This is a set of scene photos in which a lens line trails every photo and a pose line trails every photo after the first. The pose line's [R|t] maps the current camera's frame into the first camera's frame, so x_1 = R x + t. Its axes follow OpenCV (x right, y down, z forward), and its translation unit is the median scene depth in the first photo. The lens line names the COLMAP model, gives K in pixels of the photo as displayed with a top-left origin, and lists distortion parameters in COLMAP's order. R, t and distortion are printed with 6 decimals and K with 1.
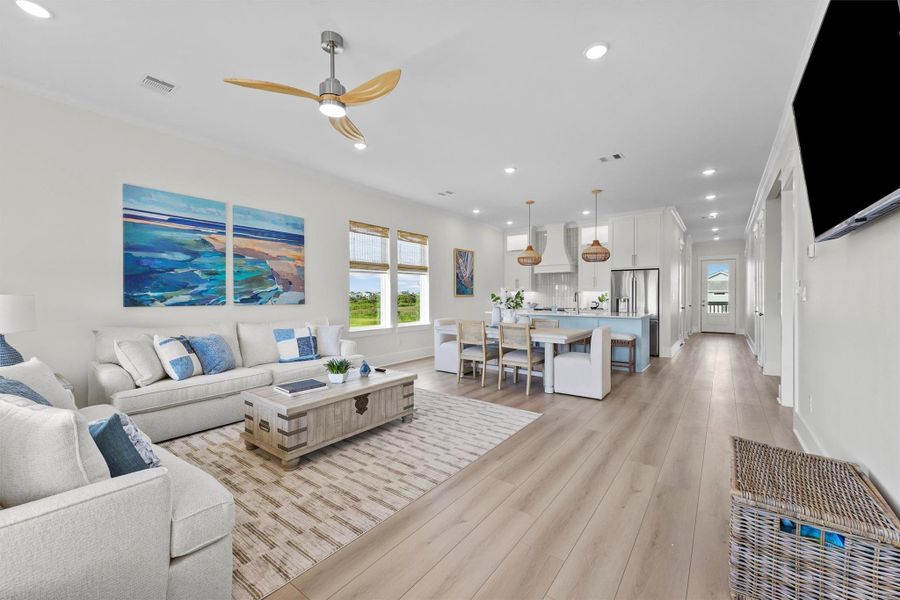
lens RADIAL K [[362.0, 0, 449.6], [0, 362.0, 295.6], [0, 0, 1]] dist [0.000247, 0.000015]
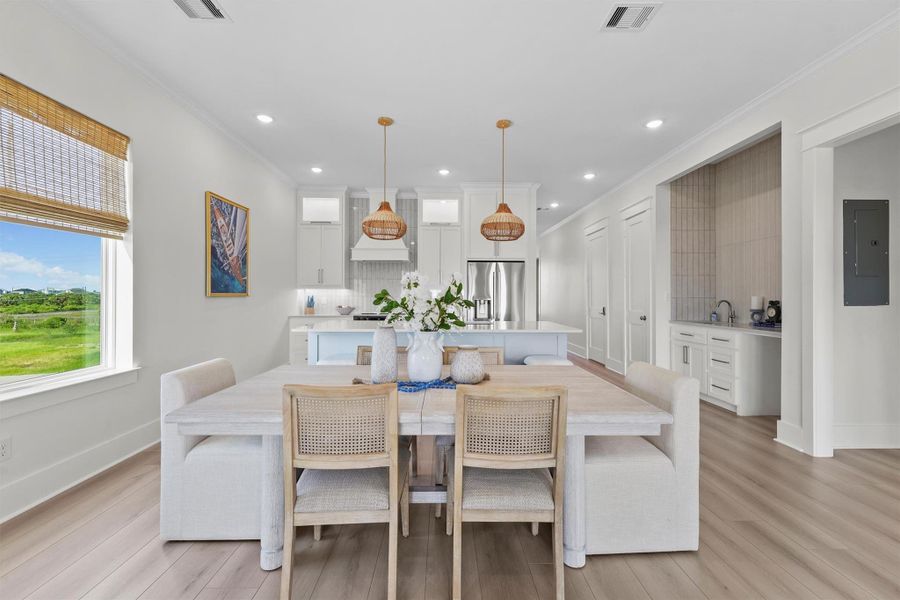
lens RADIAL K [[362.0, 0, 449.6], [0, 362.0, 295.6], [0, 0, 1]] dist [0.000247, 0.000015]
pose [[0.781010, 0.005459, 0.624495, -0.031735], [-0.005373, 0.999984, -0.002023, 0.000536], [-0.624495, -0.001775, 0.781026, 0.449469]]
